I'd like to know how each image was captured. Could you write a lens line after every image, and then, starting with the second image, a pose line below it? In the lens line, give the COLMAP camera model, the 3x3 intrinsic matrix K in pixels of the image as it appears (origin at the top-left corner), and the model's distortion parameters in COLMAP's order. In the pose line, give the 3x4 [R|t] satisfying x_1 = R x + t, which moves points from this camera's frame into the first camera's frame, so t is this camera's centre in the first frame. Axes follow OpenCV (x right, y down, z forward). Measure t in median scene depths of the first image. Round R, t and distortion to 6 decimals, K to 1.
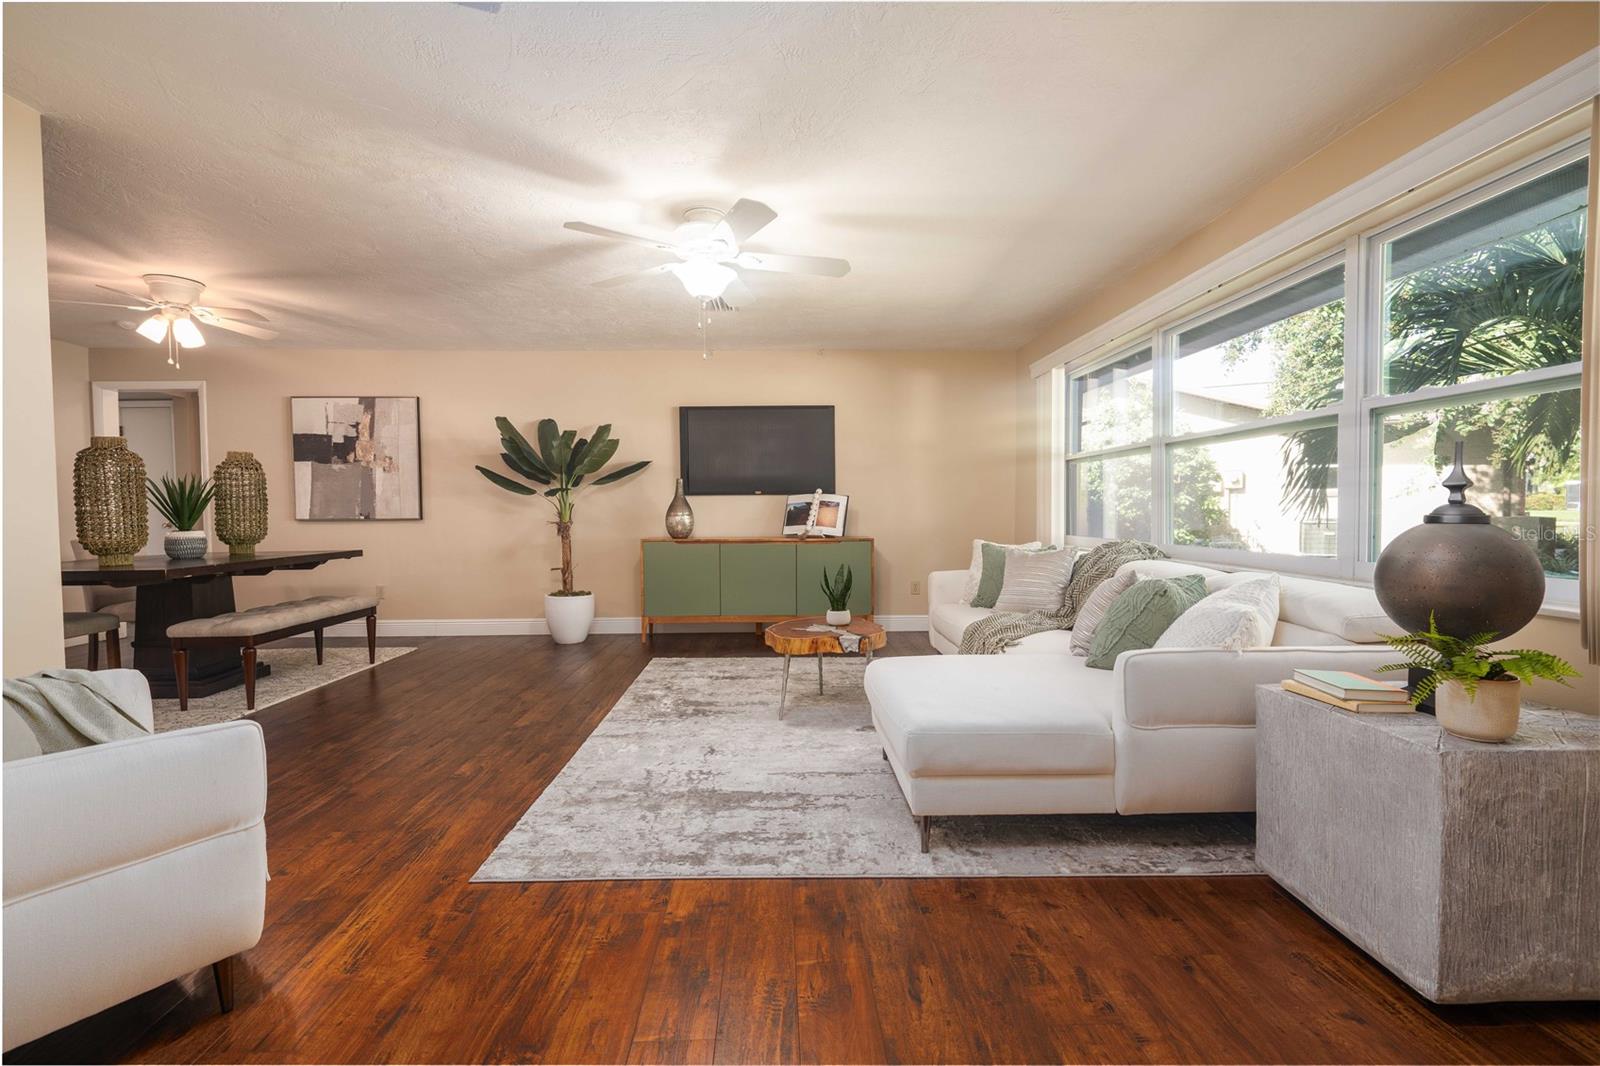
lens RADIAL K [[717.9, 0, 803.2], [0, 717.9, 534.4], [0, 0, 1]] dist [-0.002646, -0.000149]
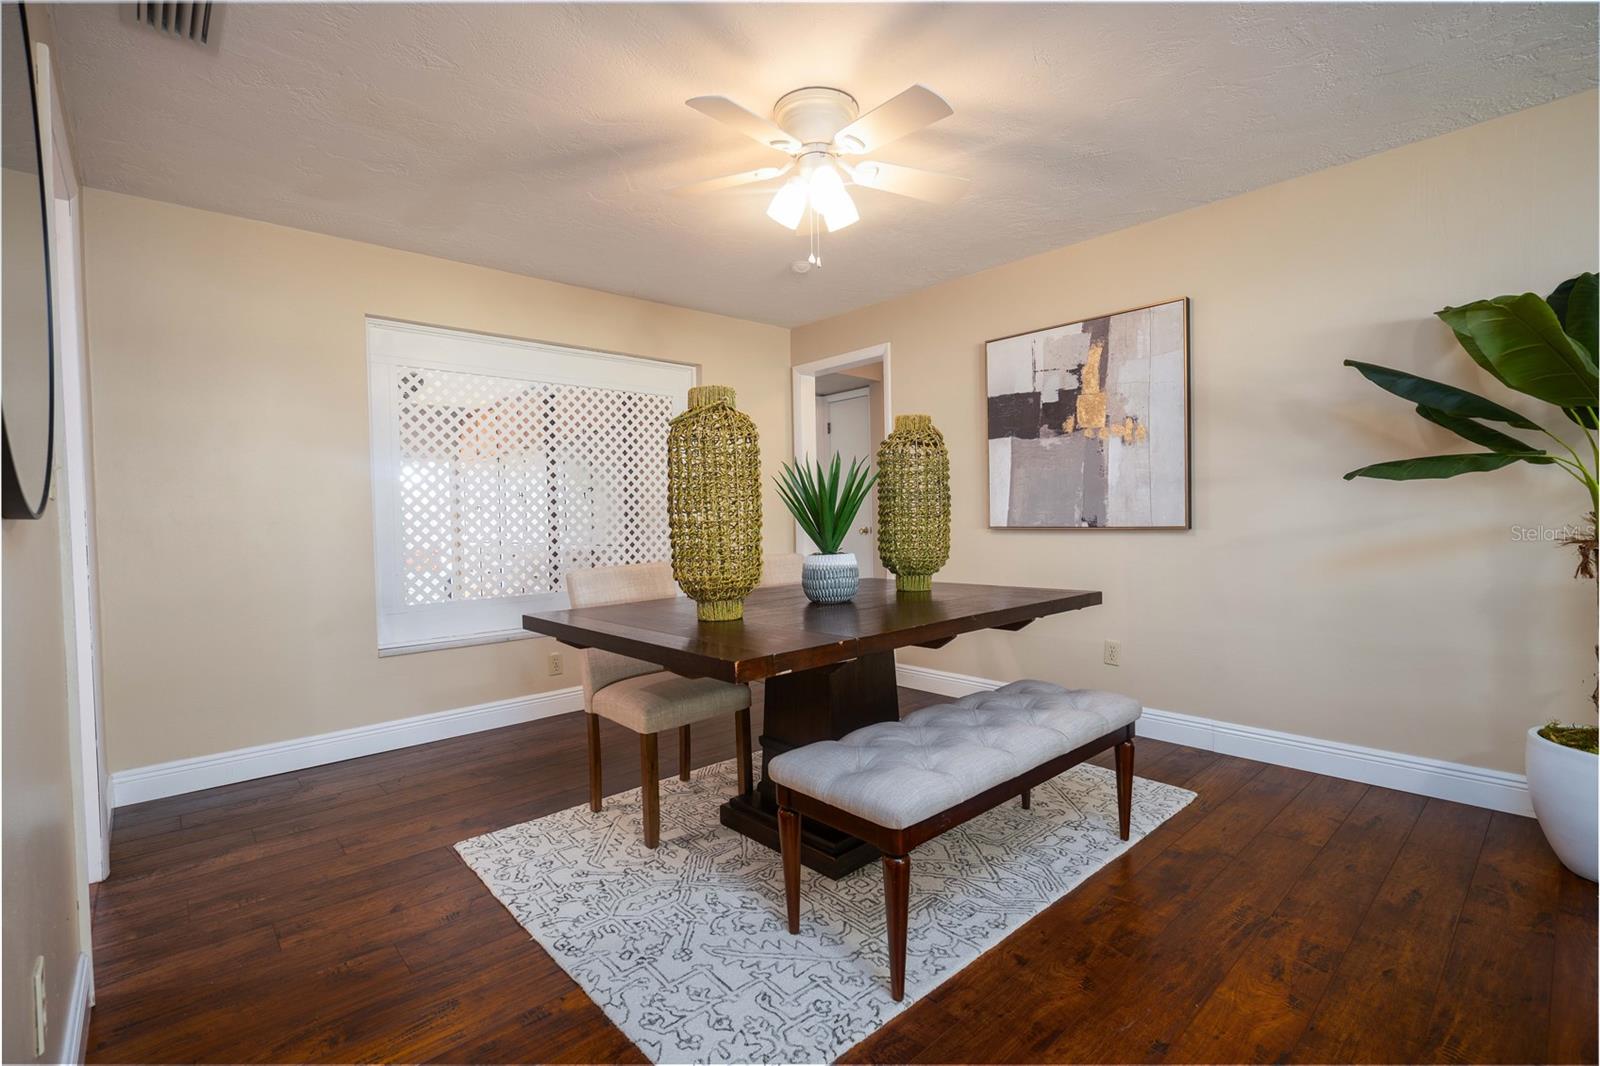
lens RADIAL K [[717.9, 0, 803.2], [0, 717.9, 534.4], [0, 0, 1]] dist [-0.002646, -0.000149]
pose [[0.650122, 0.014095, -0.759699, -0.319430], [-0.010665, 0.999899, 0.009425, -0.018790], [0.759755, 0.001975, 0.650206, 0.443133]]
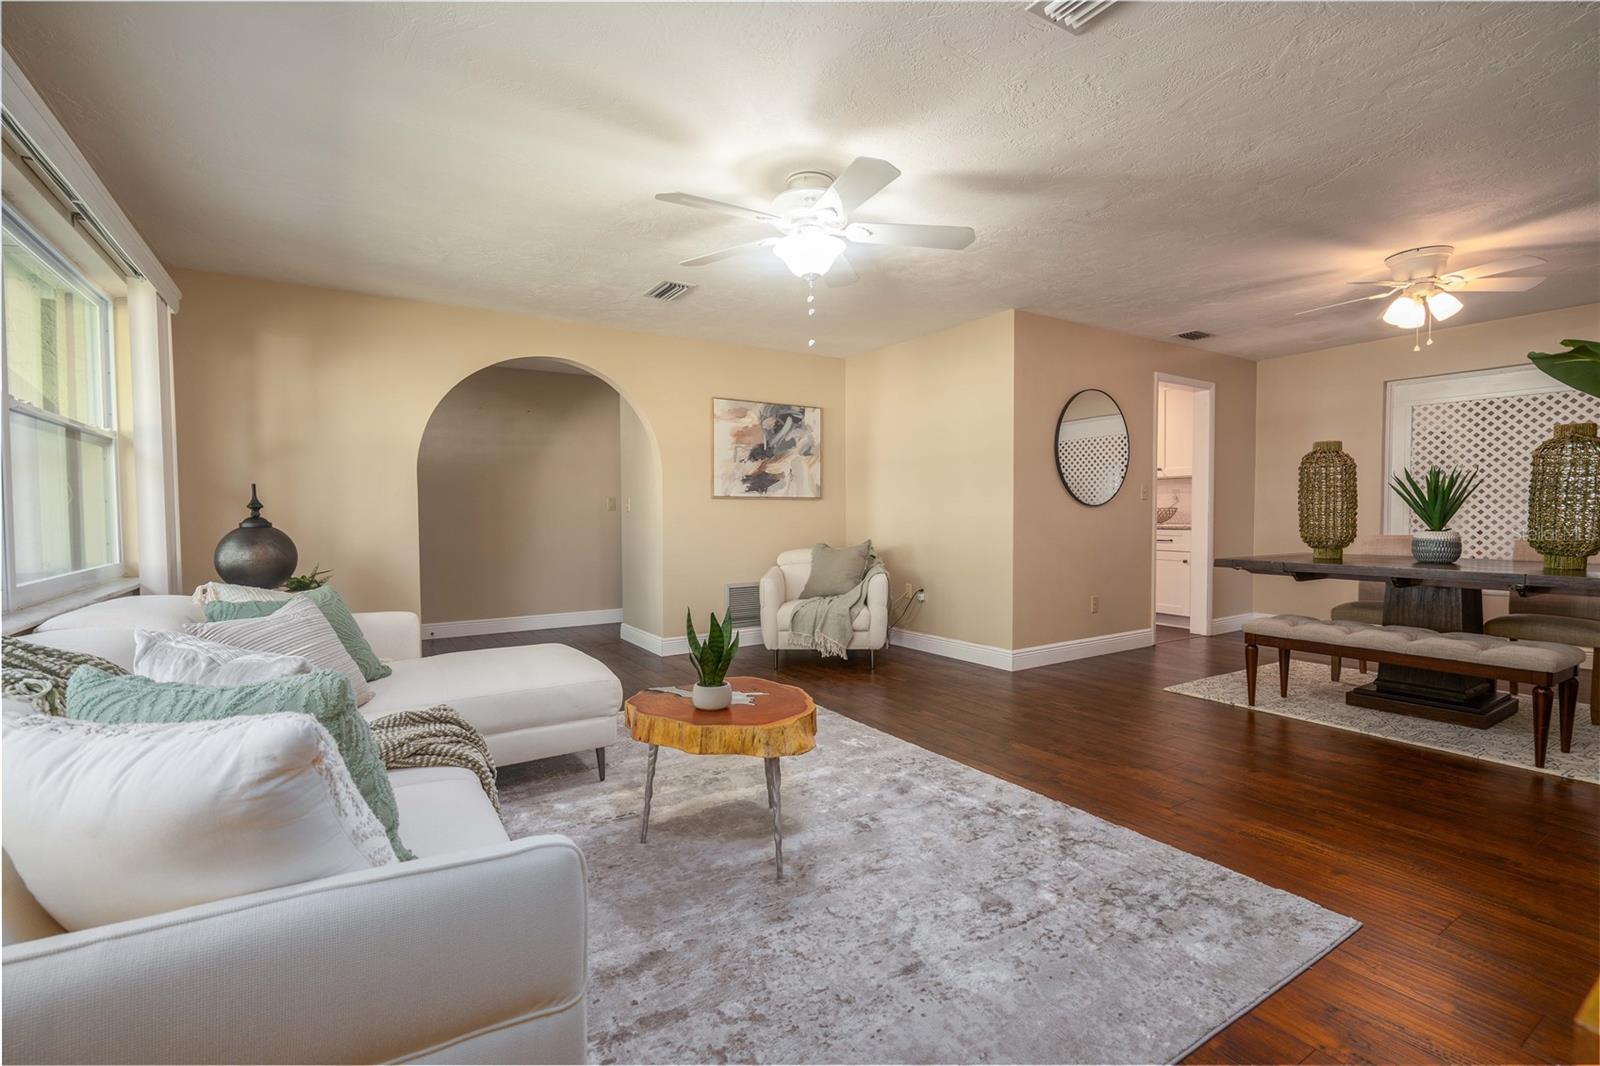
lens RADIAL K [[717.9, 0, 803.2], [0, 717.9, 534.4], [0, 0, 1]] dist [-0.002646, -0.000149]
pose [[-0.858641, 0.026671, -0.511883, 0.185962], [-0.007655, 0.997867, 0.064833, -0.038207], [0.512520, 0.059587, -0.856605, 0.989427]]
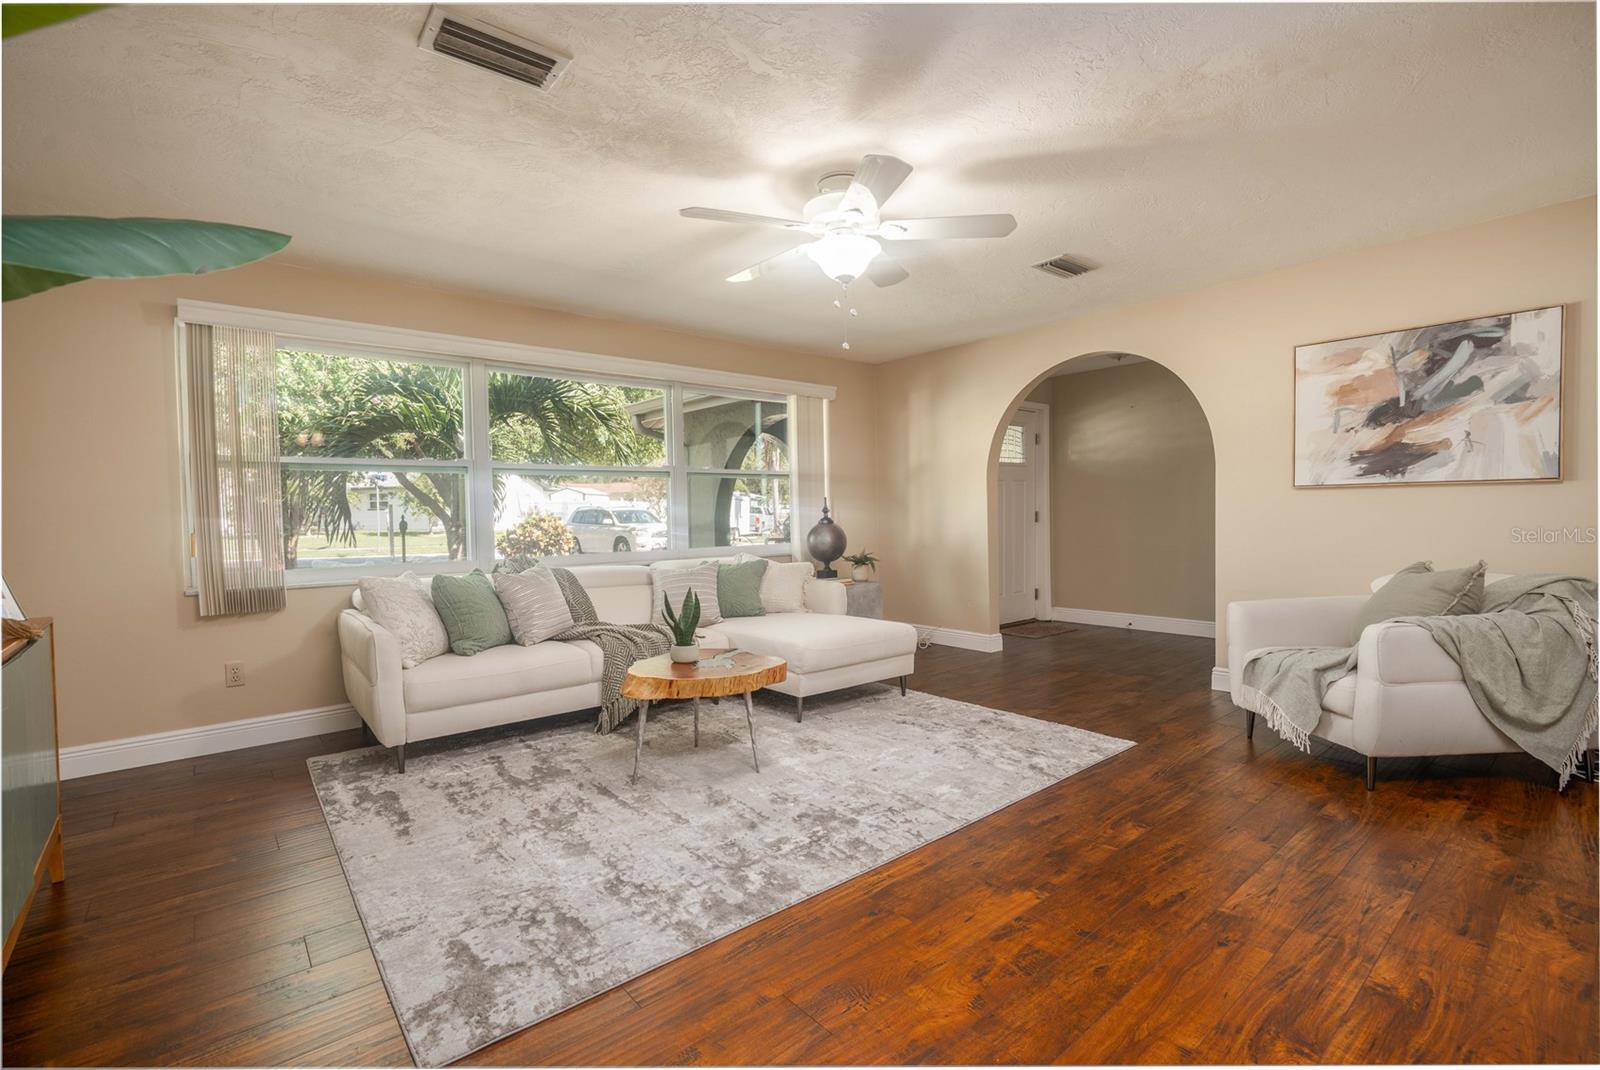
lens RADIAL K [[717.9, 0, 803.2], [0, 717.9, 536.4], [0, 0, 1]] dist [-0.002646, -0.000149]
pose [[-0.619005, -0.007436, 0.785352, -0.440596], [0.049024, 0.997639, 0.048086, -0.033886], [-0.783855, 0.068267, -0.617179, 0.891804]]
